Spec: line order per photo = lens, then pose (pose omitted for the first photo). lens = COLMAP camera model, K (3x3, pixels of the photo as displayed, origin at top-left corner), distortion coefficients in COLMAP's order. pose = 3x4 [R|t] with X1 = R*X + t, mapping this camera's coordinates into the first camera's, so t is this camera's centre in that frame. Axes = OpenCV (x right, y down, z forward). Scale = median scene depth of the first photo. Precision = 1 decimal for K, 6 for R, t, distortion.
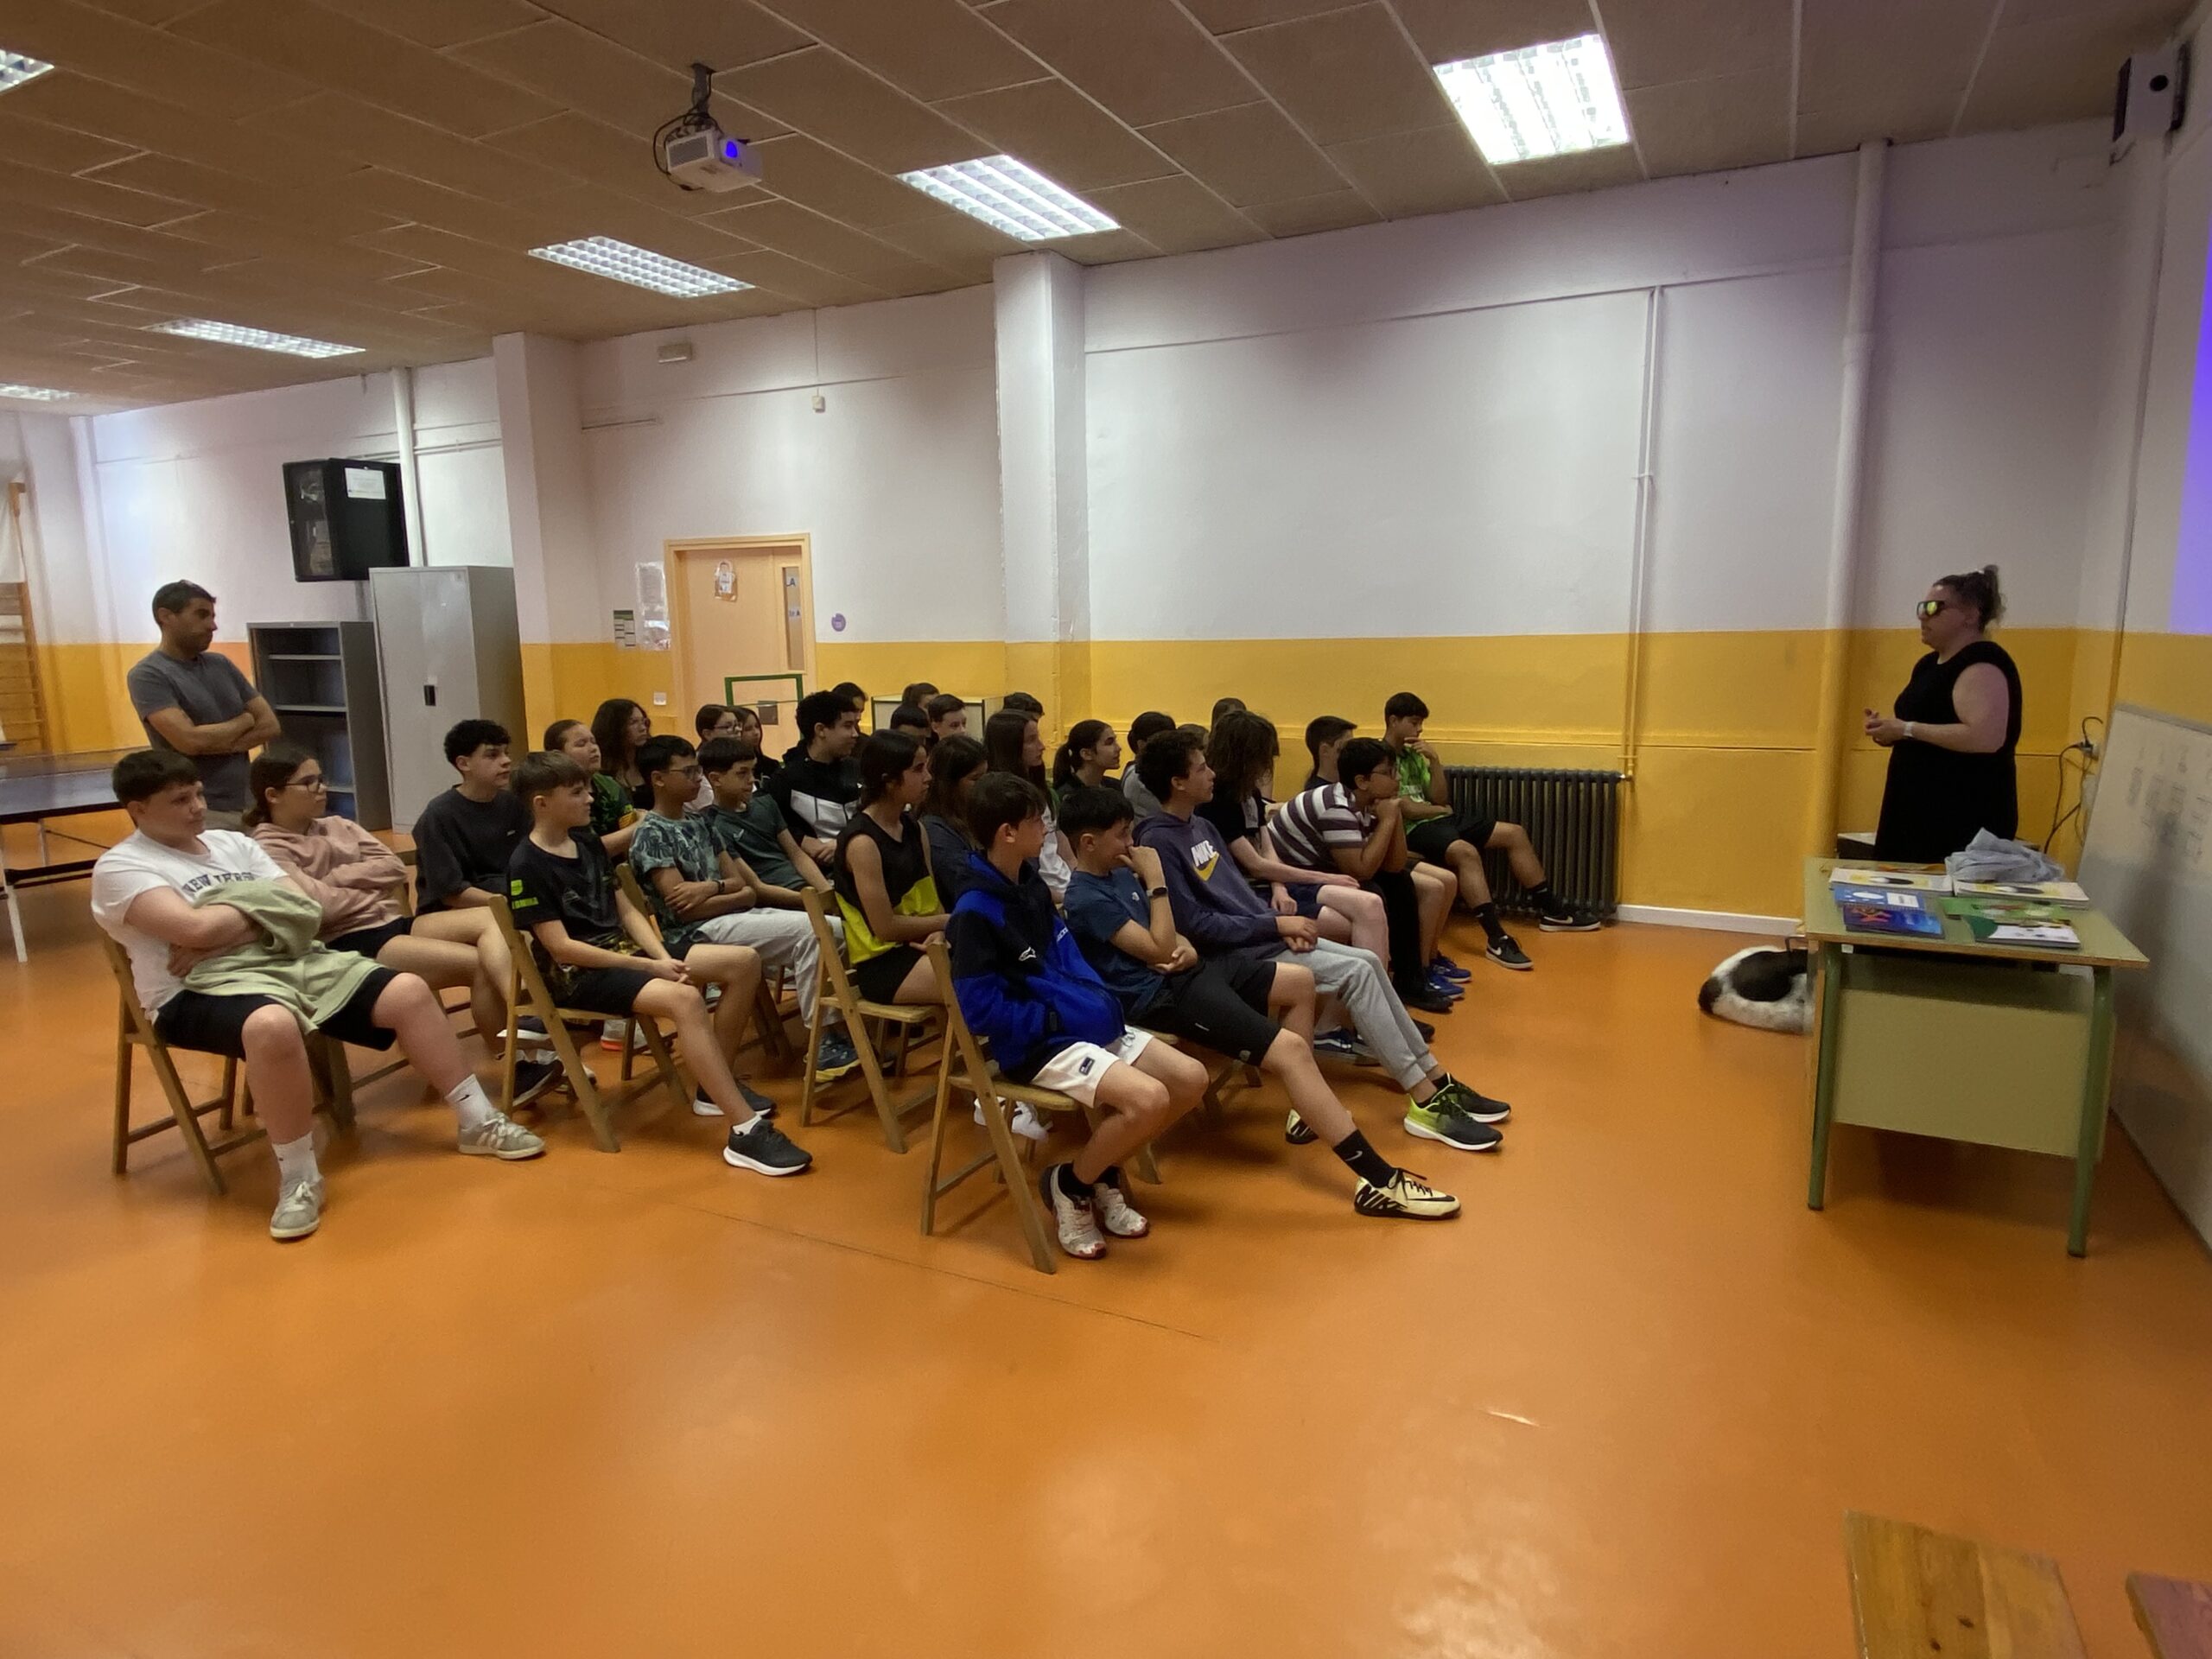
lens RADIAL K [[1296.0, 0, 1105.1], [0, 1296.0, 826.5], [0, 0, 1]] dist [0.000477, 0.000459]
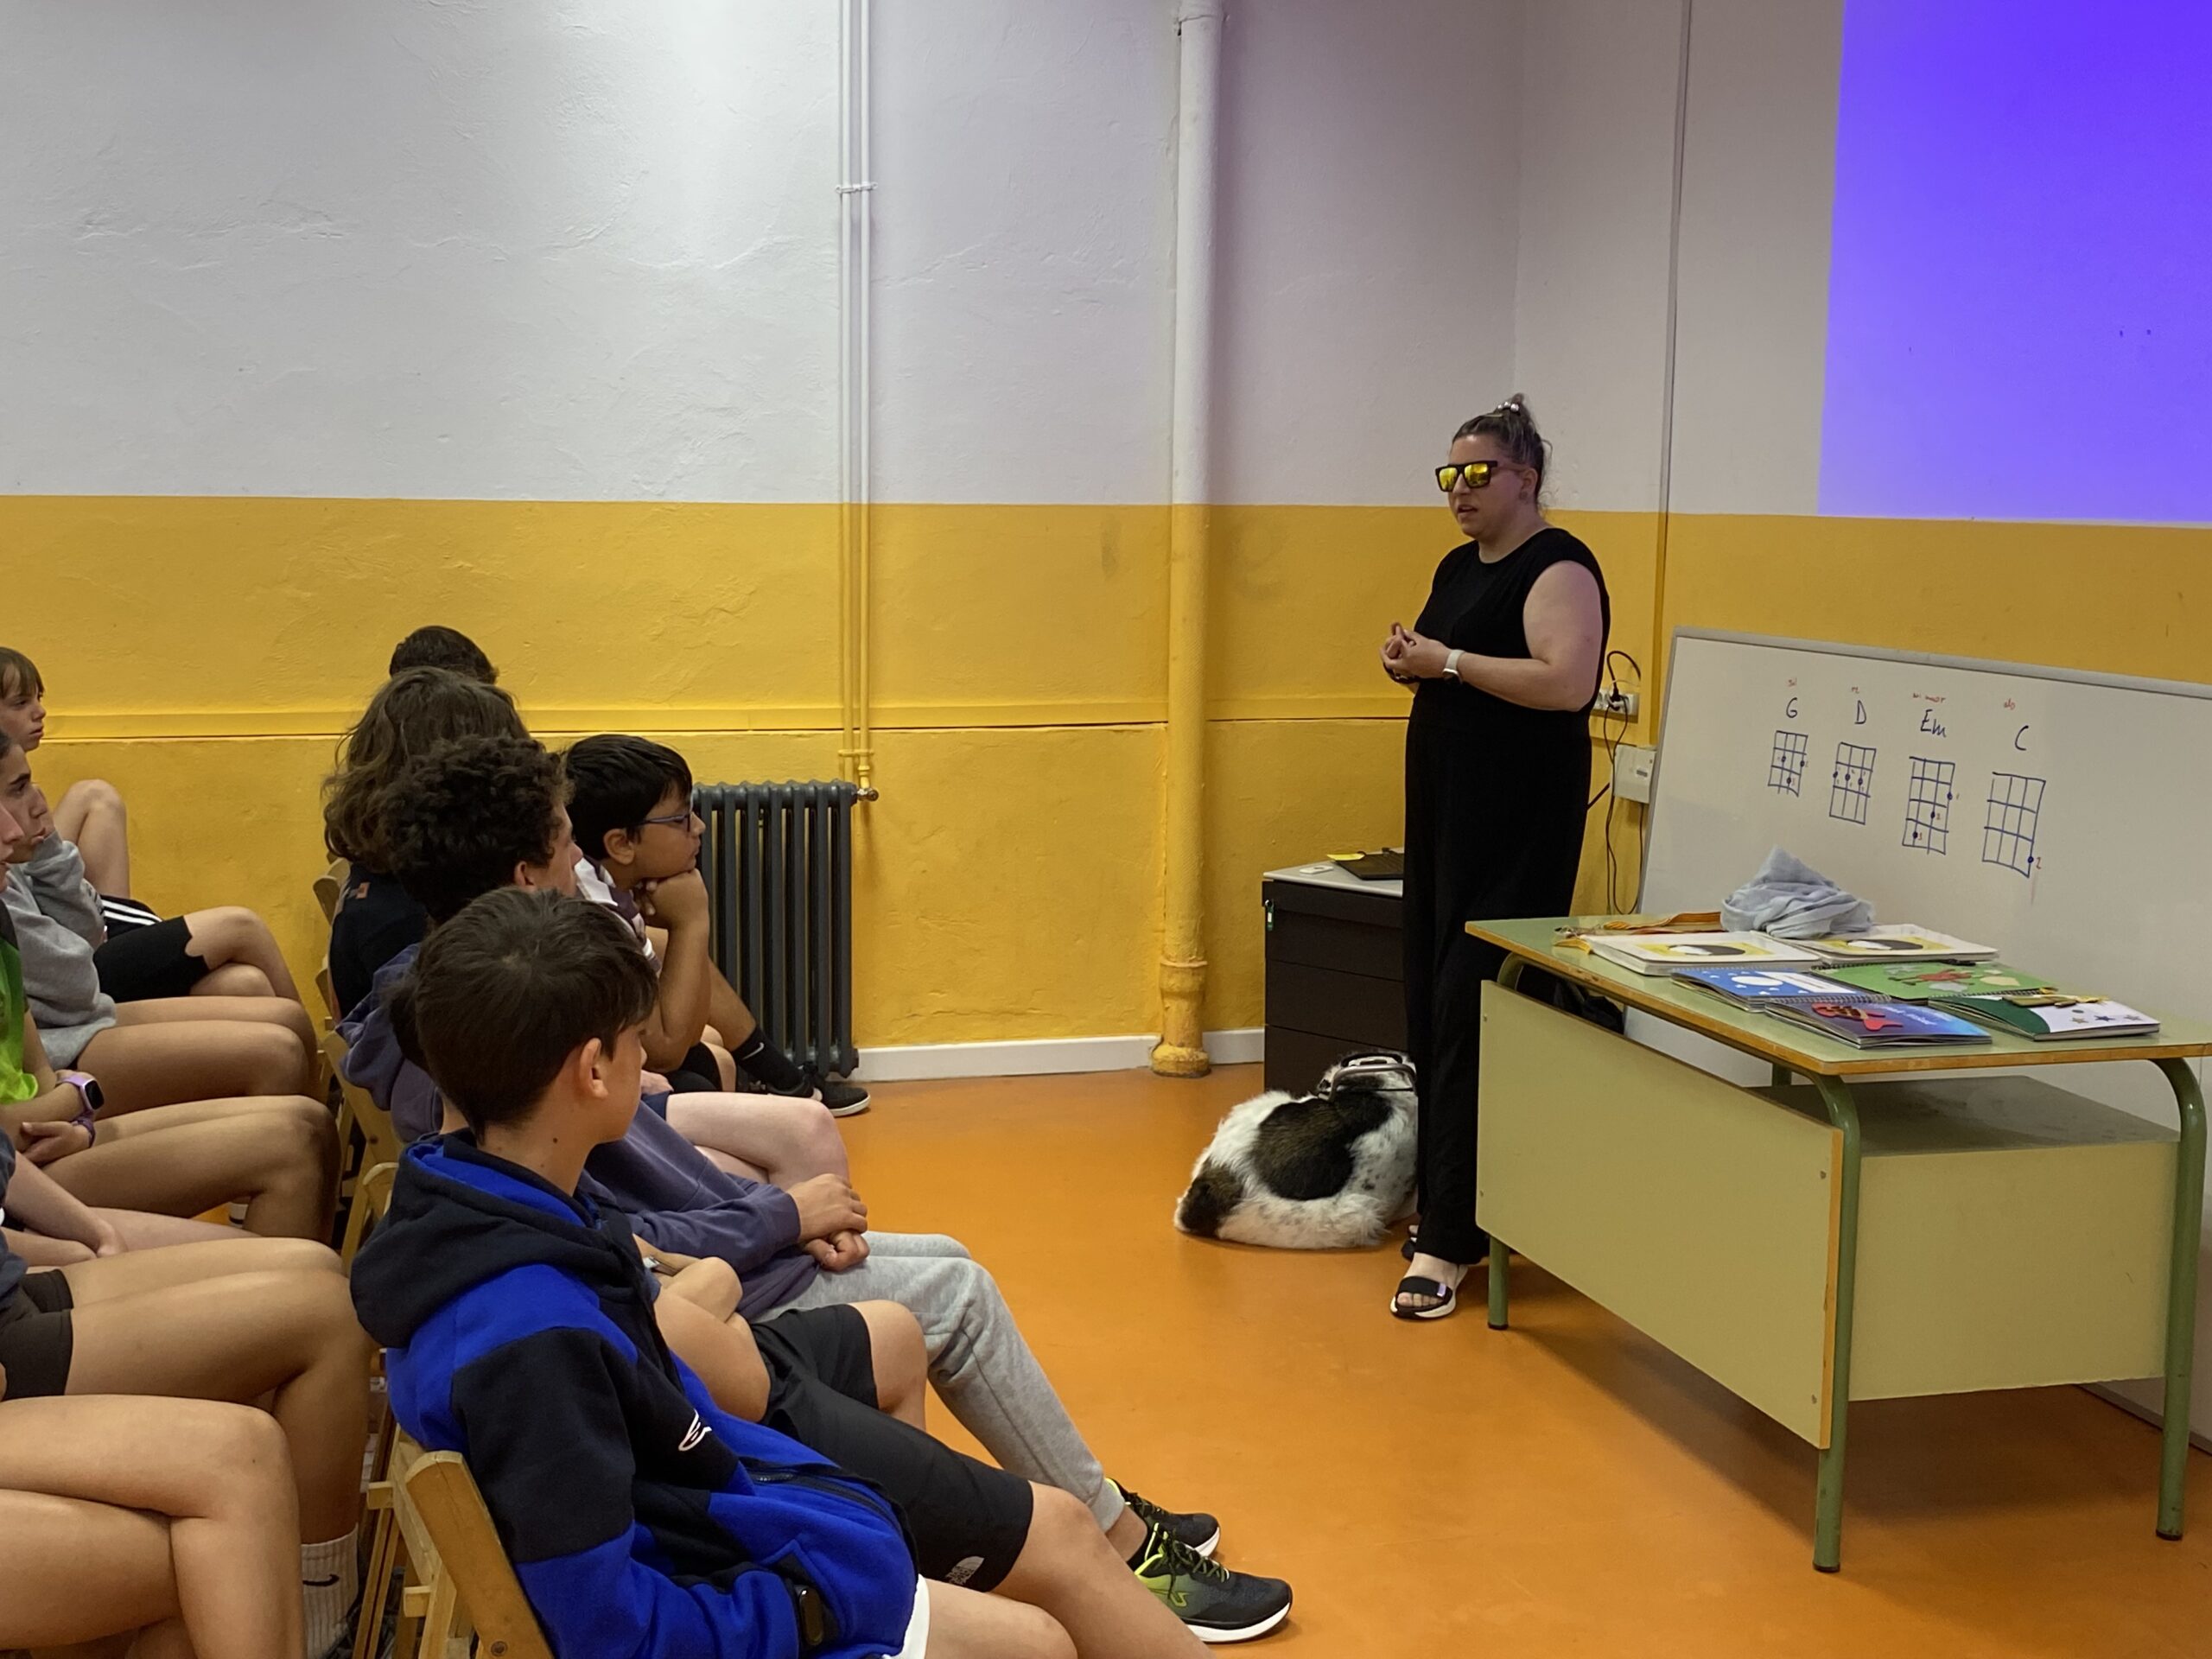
lens RADIAL K [[2611.8, 0, 1106.1], [0, 2611.8, 830.9], [0, 0, 1]] dist [0.033100, 0.000000]
pose [[0.737471, -0.072134, 0.671515, -0.260565], [0.087267, 0.996122, 0.011165, -0.034068], [-0.669717, 0.050367, 0.740907, 0.254281]]
